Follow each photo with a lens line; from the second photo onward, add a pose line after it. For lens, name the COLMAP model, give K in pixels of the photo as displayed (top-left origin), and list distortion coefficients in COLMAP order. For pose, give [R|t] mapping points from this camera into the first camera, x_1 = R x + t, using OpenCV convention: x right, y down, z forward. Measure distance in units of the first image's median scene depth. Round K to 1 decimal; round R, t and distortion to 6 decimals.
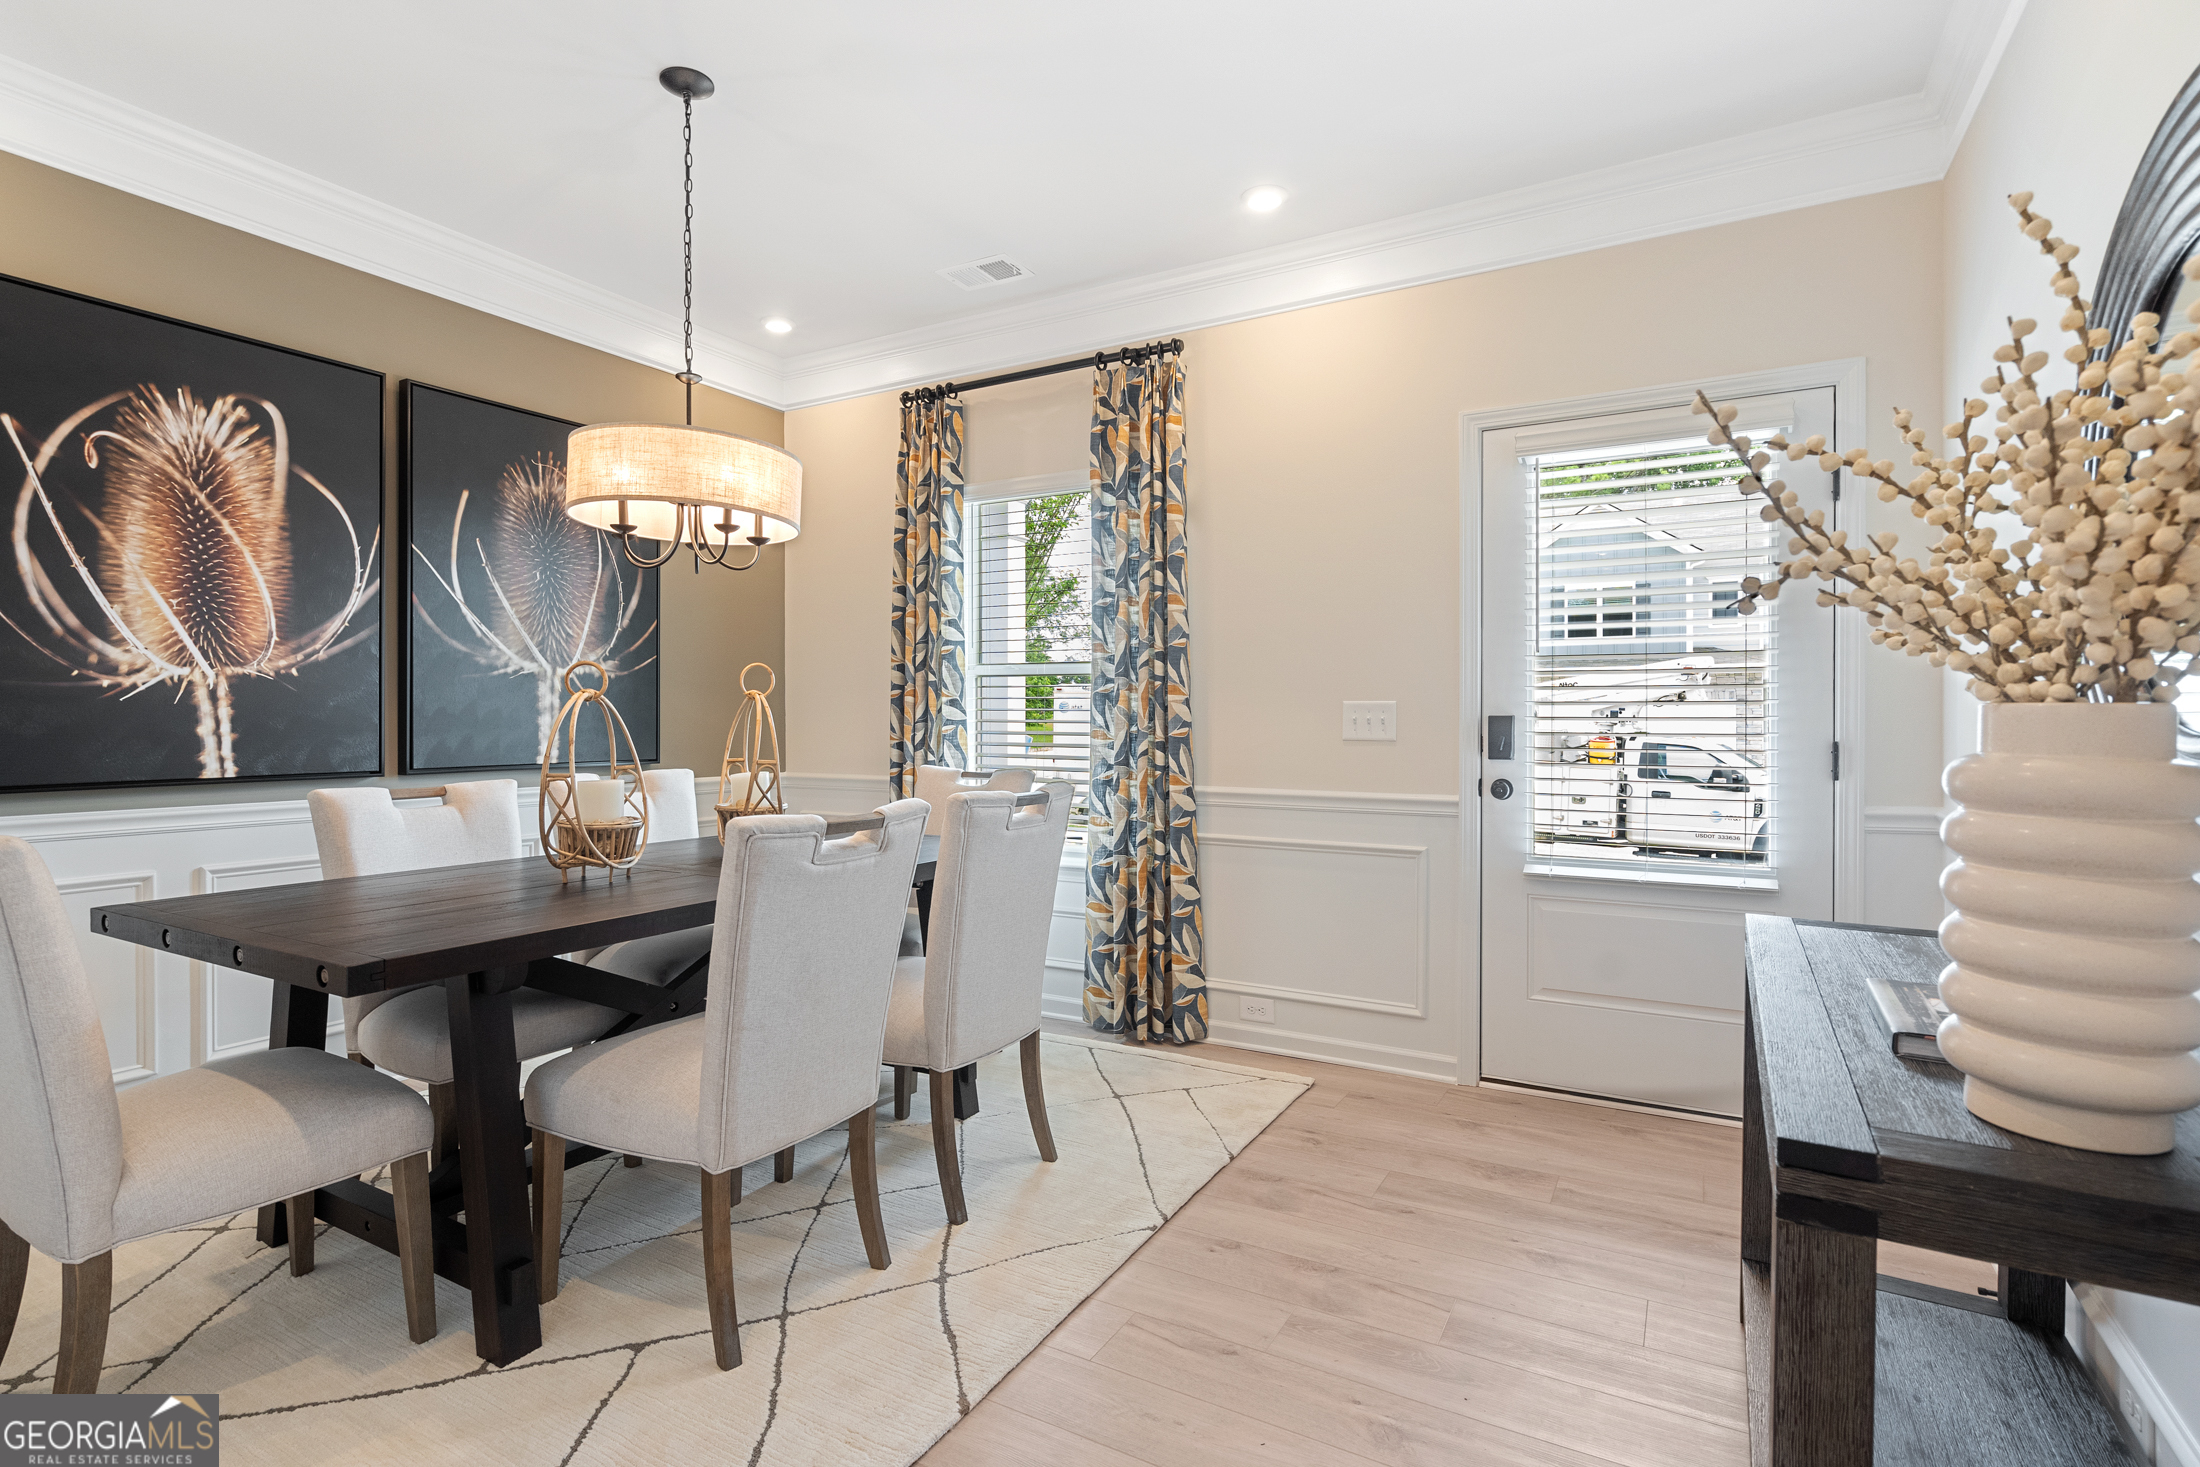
lens RADIAL K [[1082.8, 0, 1060.9], [0, 1082.8, 733.9], [0, 0, 1]] dist [0.013975, 0.001018]
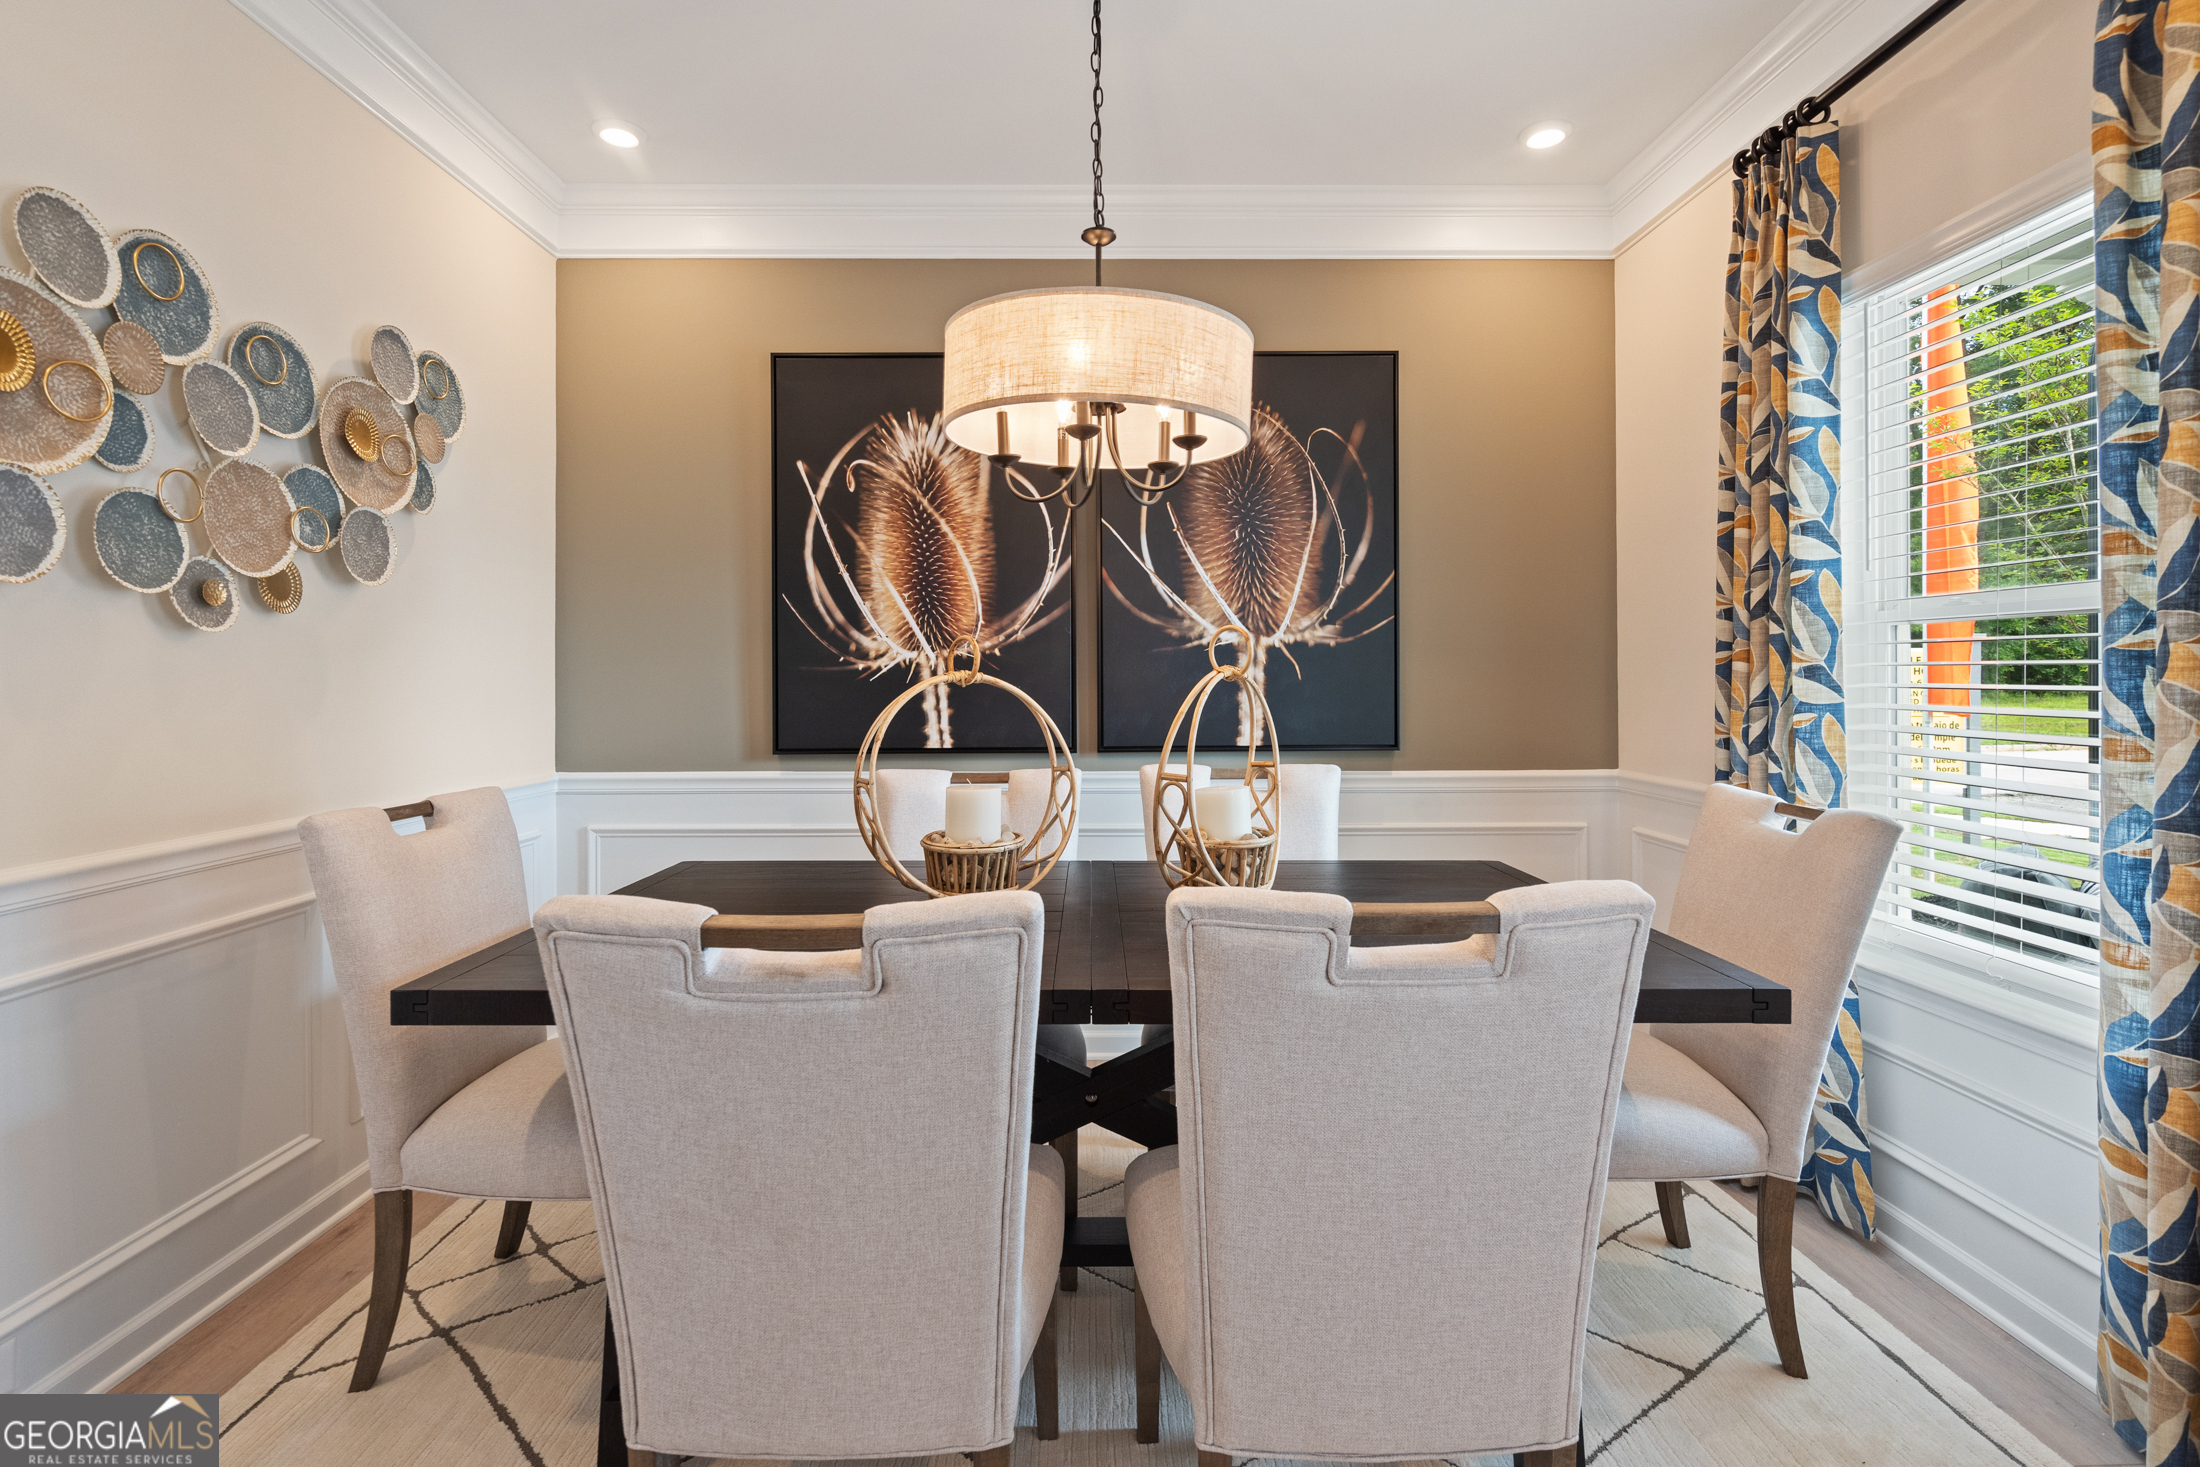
lens RADIAL K [[1015.0, 0, 1099.3], [0, 1015.0, 683.1], [0, 0, 1]] dist [-0.002203, 0.000323]
pose [[0.526417, 0.003736, -0.850219, 0.197498], [-0.009568, 0.999953, -0.001531, -0.025407], [0.850173, 0.008941, 0.526428, 0.553829]]
